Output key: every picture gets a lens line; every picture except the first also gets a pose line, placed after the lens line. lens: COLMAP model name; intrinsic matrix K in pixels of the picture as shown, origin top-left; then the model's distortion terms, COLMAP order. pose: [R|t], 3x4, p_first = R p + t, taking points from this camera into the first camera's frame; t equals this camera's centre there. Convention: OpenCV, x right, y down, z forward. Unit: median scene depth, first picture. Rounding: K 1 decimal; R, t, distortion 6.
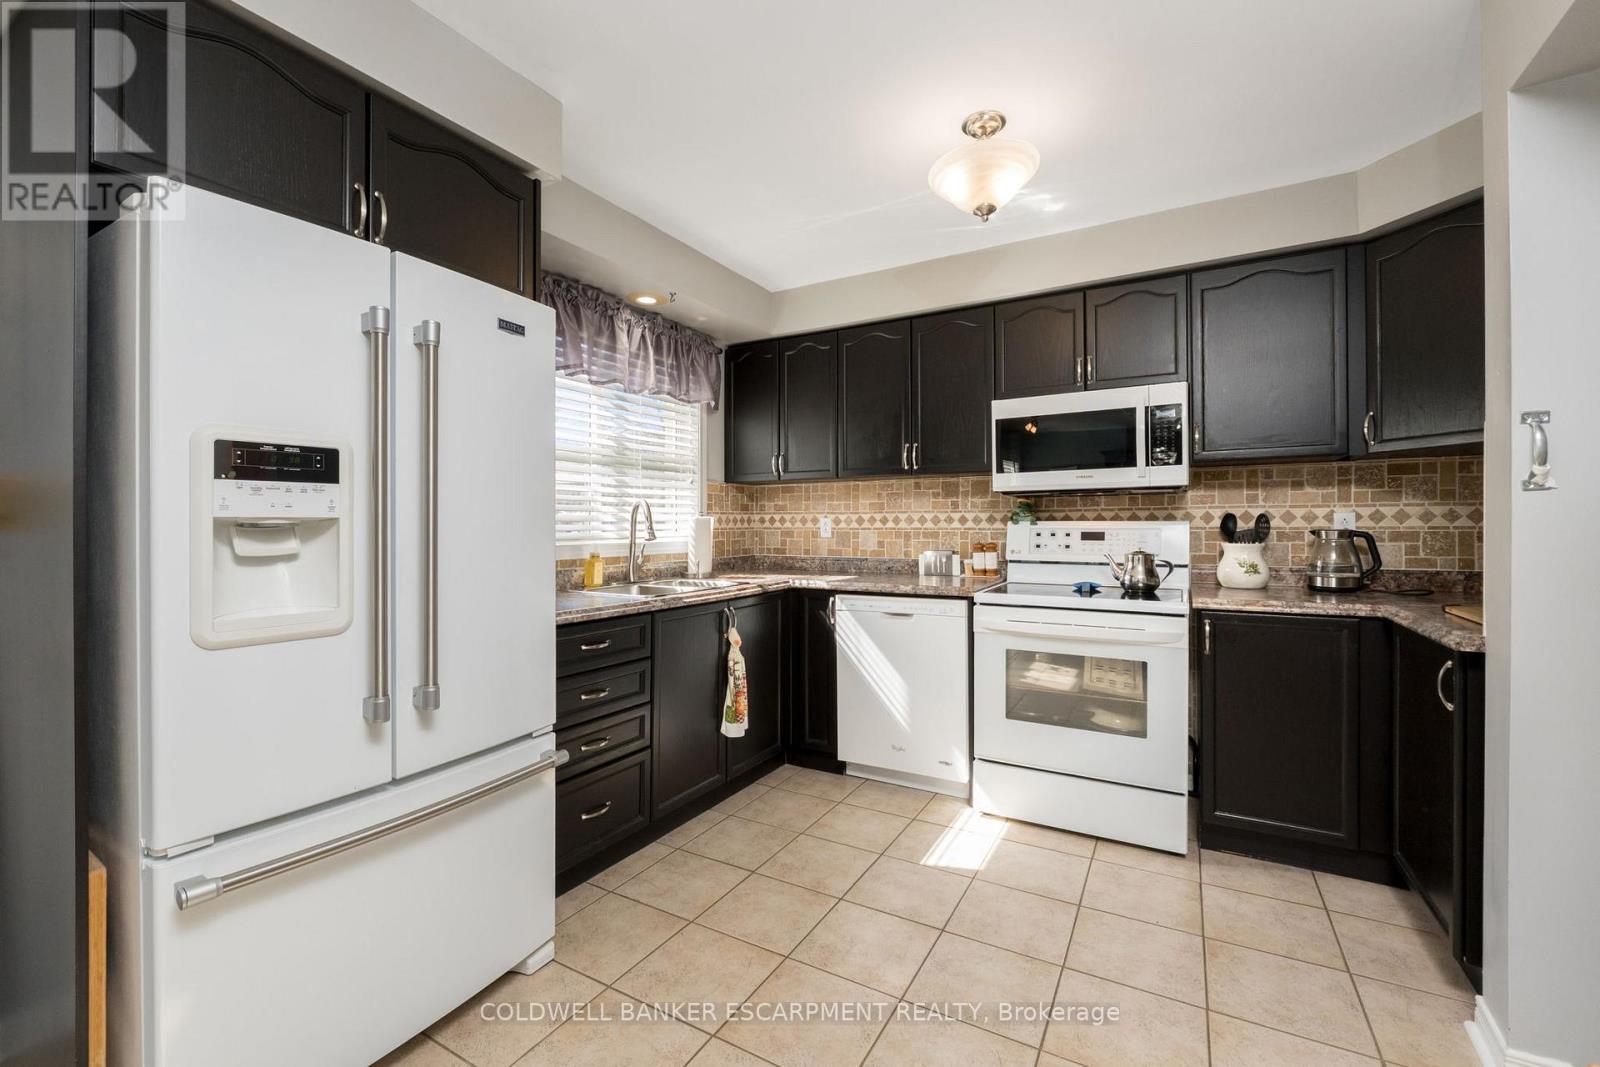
lens RADIAL K [[676.0, 0, 795.6], [0, 676.0, 523.2], [0, 0, 1]] dist [-0.002352, -0.000574]
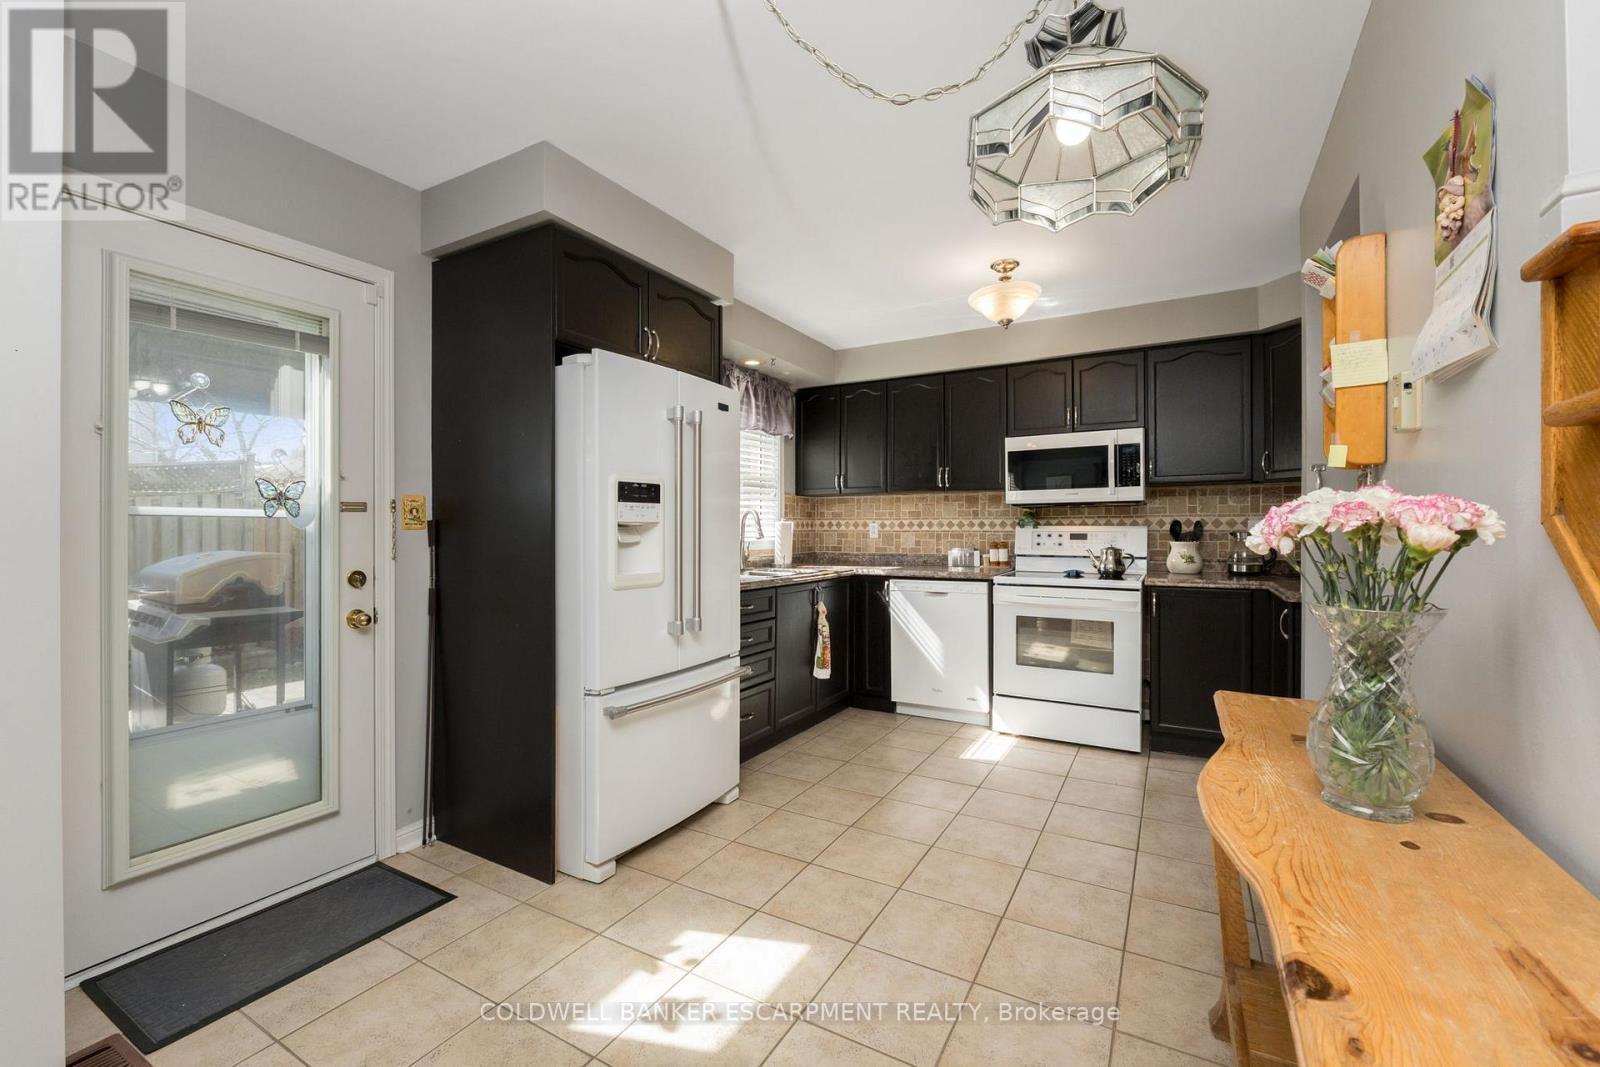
lens RADIAL K [[676.0, 0, 797.0], [0, 676.0, 526.3], [0, 0, 1]] dist [-0.002352, -0.000574]
pose [[0.999977, 0.002564, 0.006341, -0.157421], [-0.002548, 0.999994, -0.002541, 0.003665], [-0.006348, 0.002525, 0.999977, -0.413954]]
